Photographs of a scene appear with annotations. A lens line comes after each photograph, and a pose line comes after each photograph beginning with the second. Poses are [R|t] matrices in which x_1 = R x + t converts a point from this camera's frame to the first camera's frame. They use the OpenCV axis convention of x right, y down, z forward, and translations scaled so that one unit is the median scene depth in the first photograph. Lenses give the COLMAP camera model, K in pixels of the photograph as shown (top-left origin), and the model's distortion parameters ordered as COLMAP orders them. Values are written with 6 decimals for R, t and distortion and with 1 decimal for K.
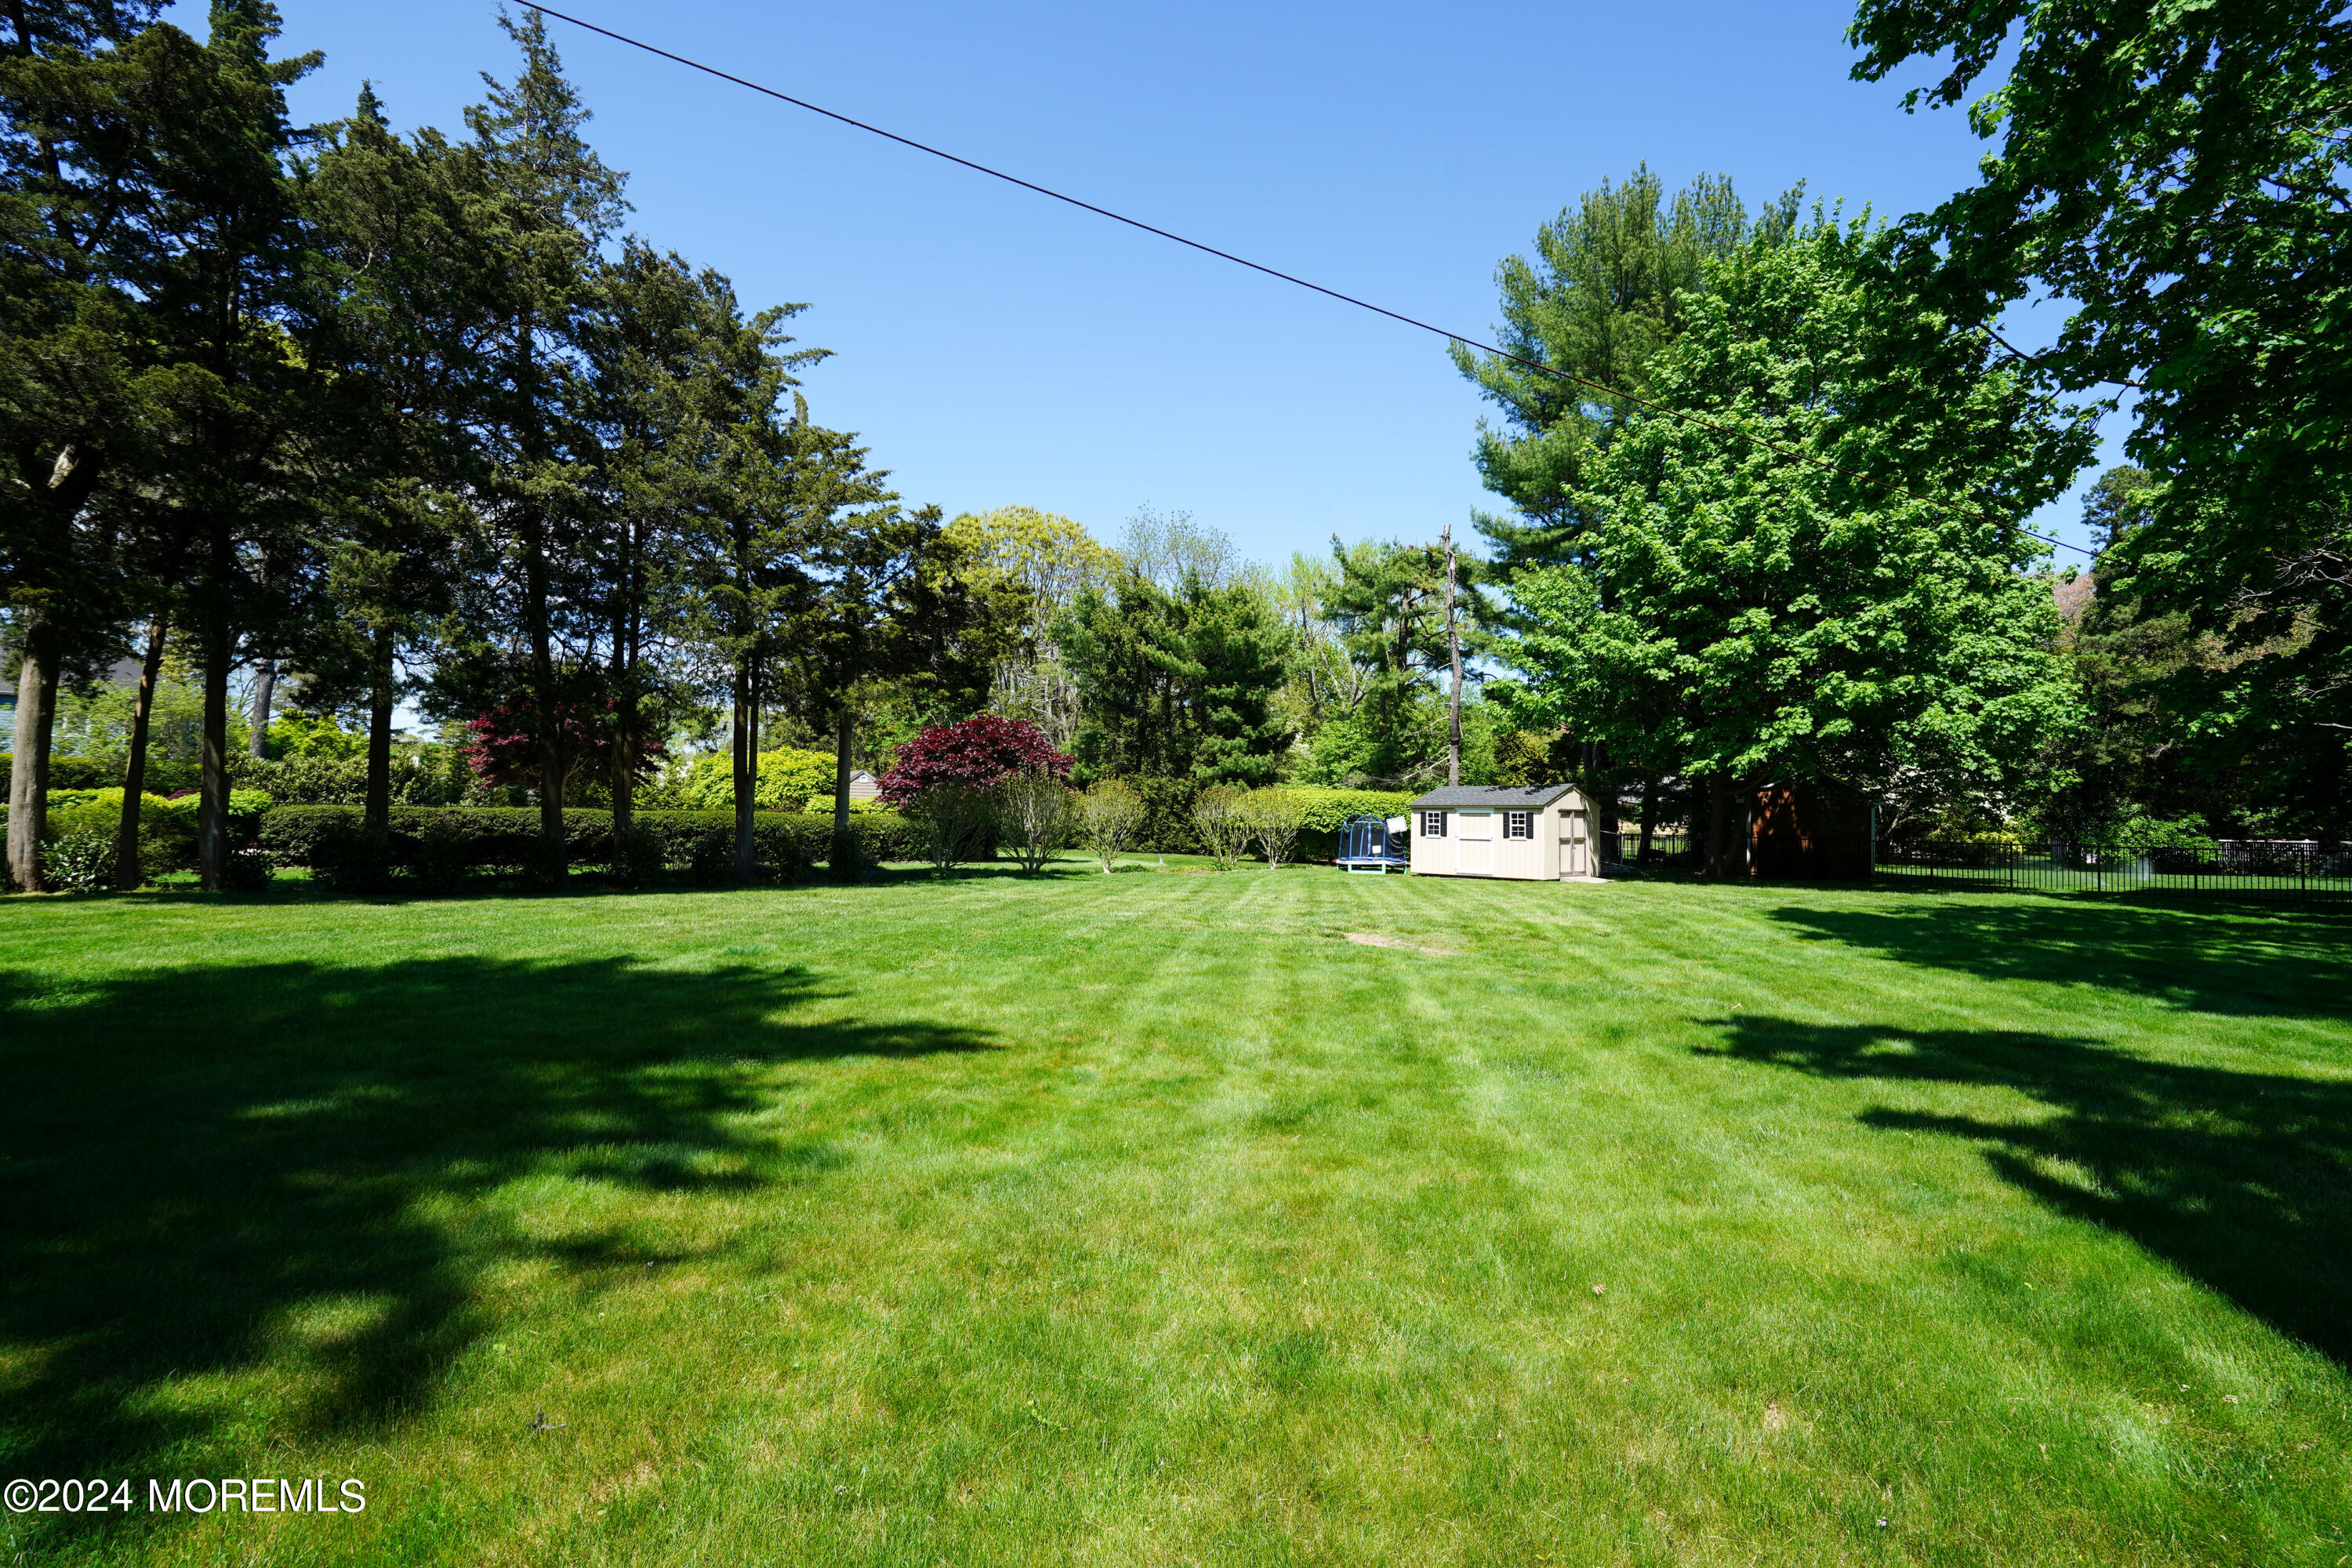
lens RADIAL K [[1075.6, 0, 1182.1], [0, 1075.6, 786.4], [0, 0, 1]] dist [-0.002257, 0.000647]
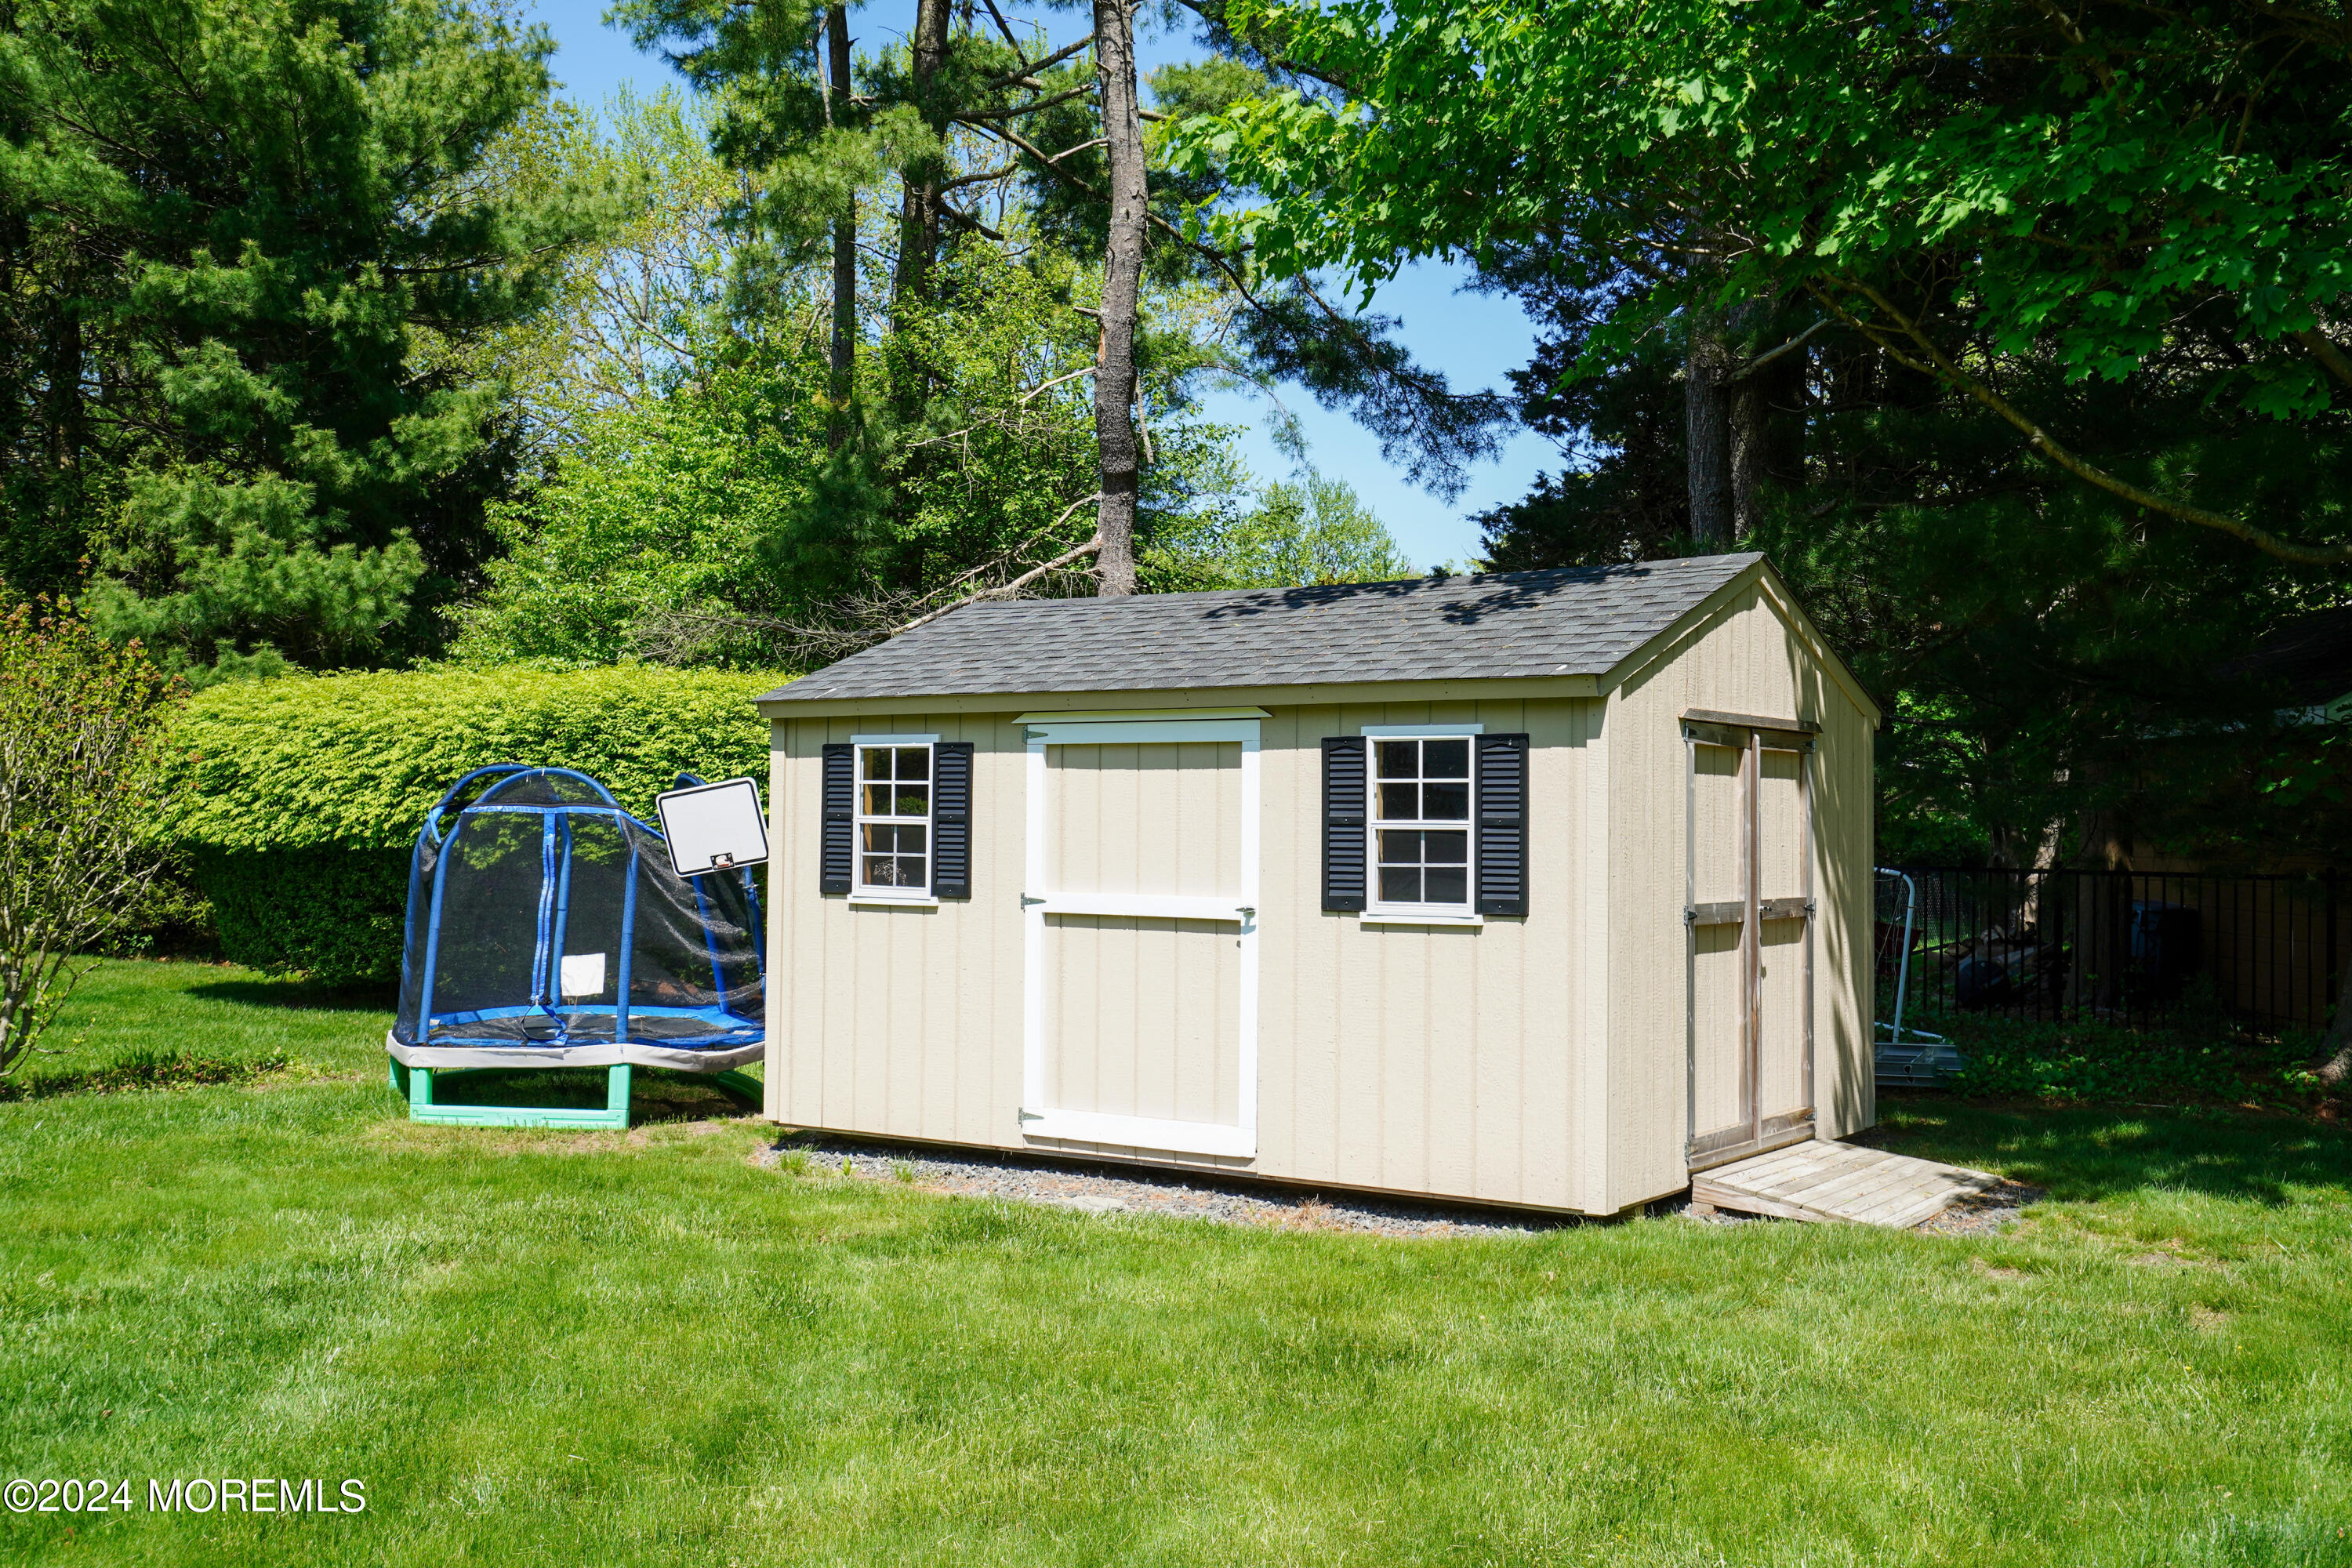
lens RADIAL K [[2354.1, 0, 1175.1], [0, 2354.1, 779.6], [0, 0, 1]] dist [-0.013184, 0.000000]
pose [[0.973391, 0.001553, 0.229147, 0.187163], [-0.004156, 0.999932, 0.010874, 0.024266], [-0.229114, -0.011536, 0.973331, 0.630341]]
